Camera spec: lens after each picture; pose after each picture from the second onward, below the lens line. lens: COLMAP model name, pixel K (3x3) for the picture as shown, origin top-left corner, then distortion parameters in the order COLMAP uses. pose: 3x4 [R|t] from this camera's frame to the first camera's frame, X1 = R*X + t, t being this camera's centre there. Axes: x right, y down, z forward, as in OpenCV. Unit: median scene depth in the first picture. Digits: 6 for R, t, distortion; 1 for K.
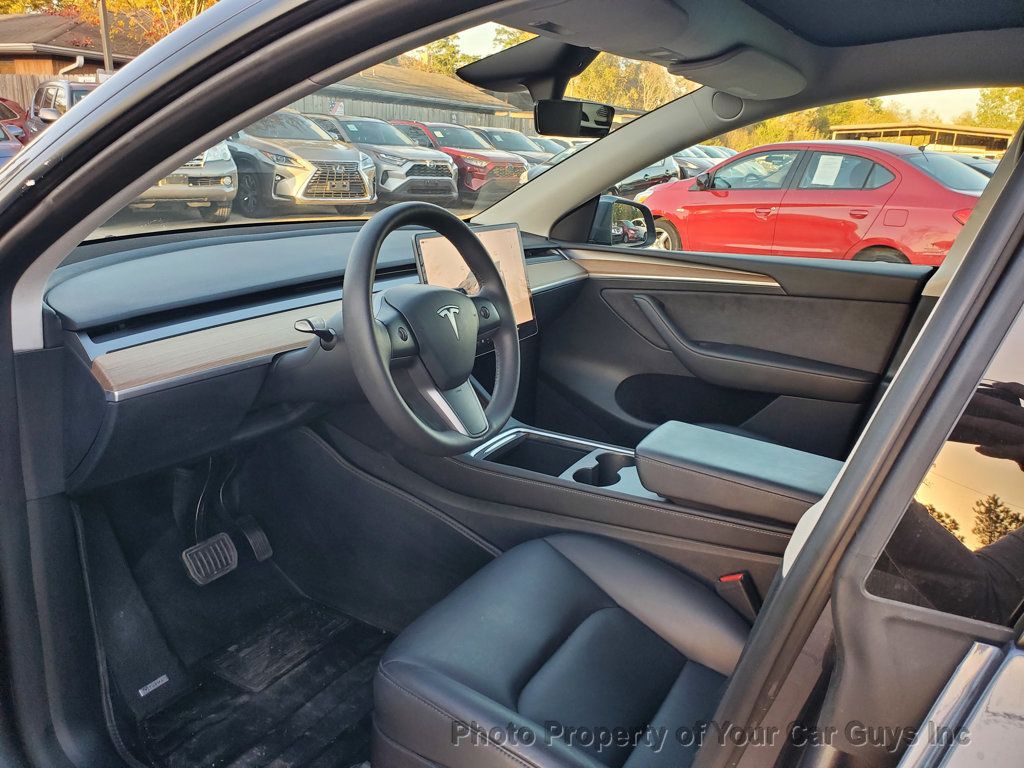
lens RADIAL K [[796.5, 0, 509.7], [0, 796.5, 389.5], [0, 0, 1]] dist [0.001504, 0.006764]
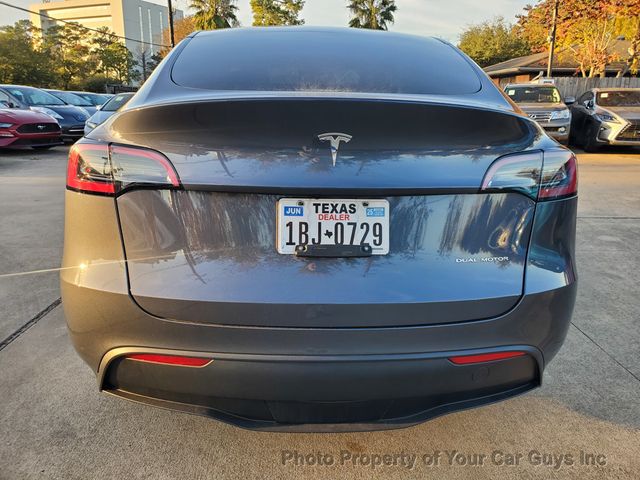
lens RADIAL K [[488.7, 0, 327.2], [0, 488.7, 235.0], [0, 0, 1]] dist [-0.000068, 0.026025]
pose [[0.536101, 0.173541, -0.826123, 2.091143], [-0.233744, 0.970892, 0.052266, 0.289118], [0.811147, 0.165081, 0.561061, -0.309558]]
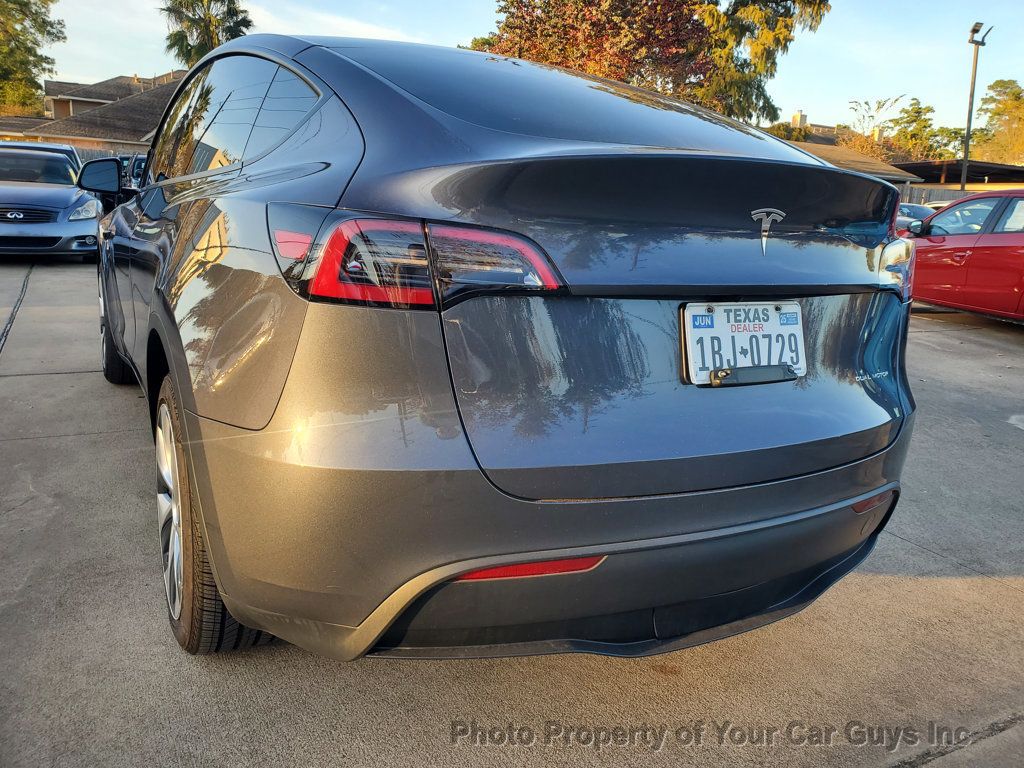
lens RADIAL K [[788.2, 0, 514.1], [0, 788.2, 381.8], [0, 0, 1]] dist [0.005570, 0.006559]
pose [[0.856490, 0.106824, -0.504989, 1.675098], [-0.157153, 0.985870, -0.057993, 0.455070], [0.491658, 0.129031, 0.861176, -0.765364]]
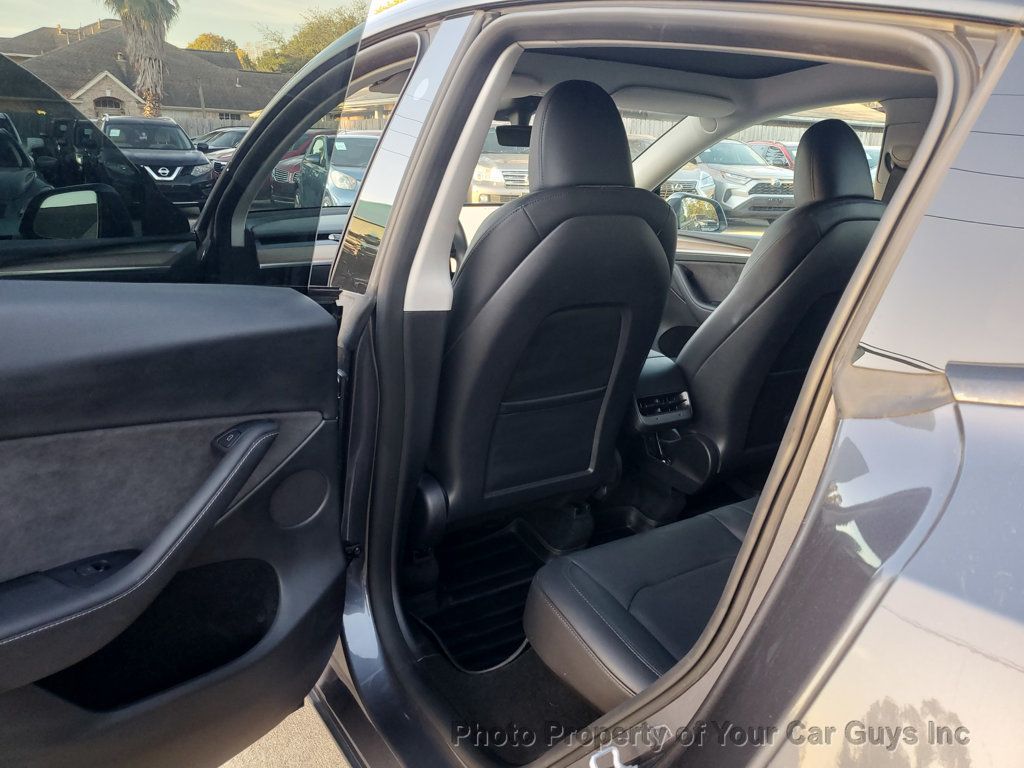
lens RADIAL K [[788.2, 0, 514.1], [0, 788.2, 381.8], [0, 0, 1]] dist [0.005570, 0.006559]
pose [[0.888527, 0.101054, -0.447557, 0.690340], [-0.116307, 0.993191, -0.006650, 0.156169], [0.443837, 0.057963, 0.894231, -0.390329]]
